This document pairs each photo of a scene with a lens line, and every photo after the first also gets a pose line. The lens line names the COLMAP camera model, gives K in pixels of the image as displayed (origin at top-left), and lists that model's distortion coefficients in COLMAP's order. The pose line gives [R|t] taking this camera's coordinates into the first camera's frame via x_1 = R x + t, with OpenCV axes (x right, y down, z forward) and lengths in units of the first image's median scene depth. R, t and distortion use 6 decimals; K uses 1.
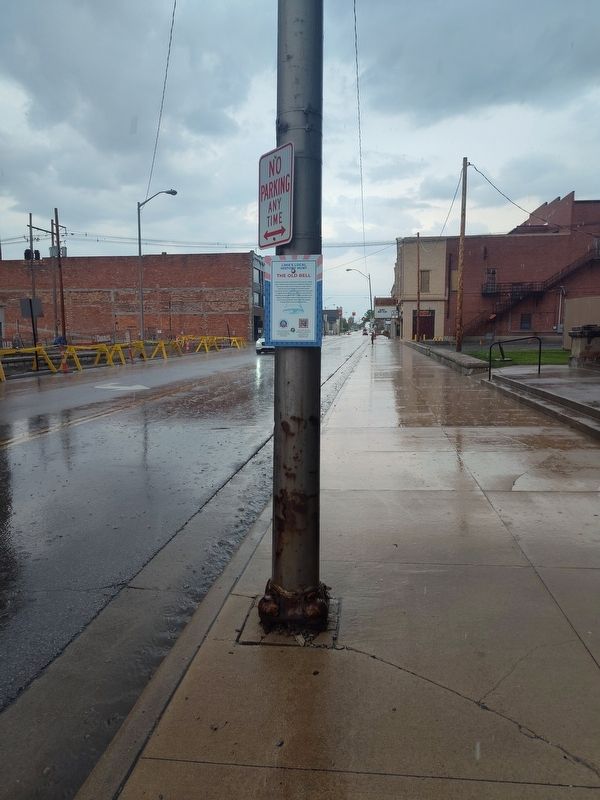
lens RADIAL K [[533.7, 0, 300.0], [0, 533.7, 400.0], [0, 0, 1]] dist [-0.003167, -0.001841]
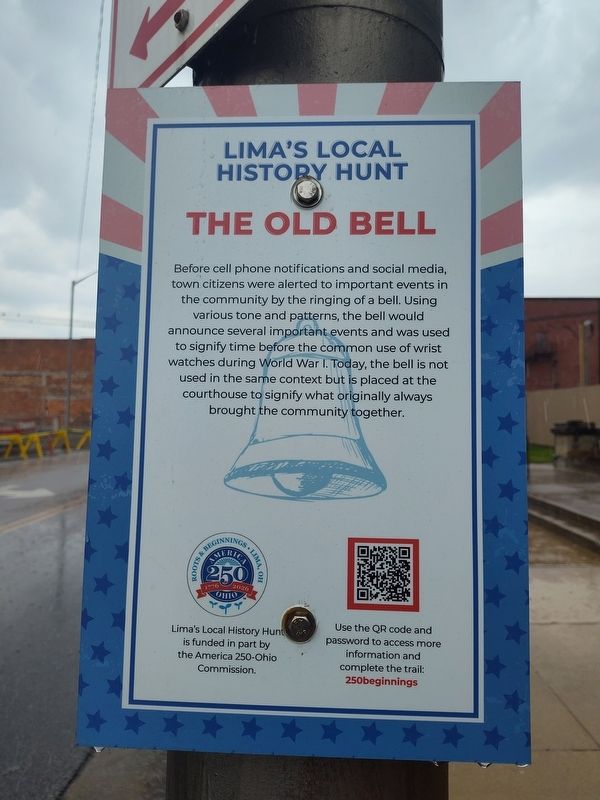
lens RADIAL K [[533.7, 0, 300.0], [0, 533.7, 400.0], [0, 0, 1]] dist [-0.003167, -0.001841]
pose [[0.994653, 0.015592, 0.102093, -0.005541], [0.001091, 0.986896, -0.161352, -0.033065], [-0.103272, 0.160601, 0.981602, 0.174038]]
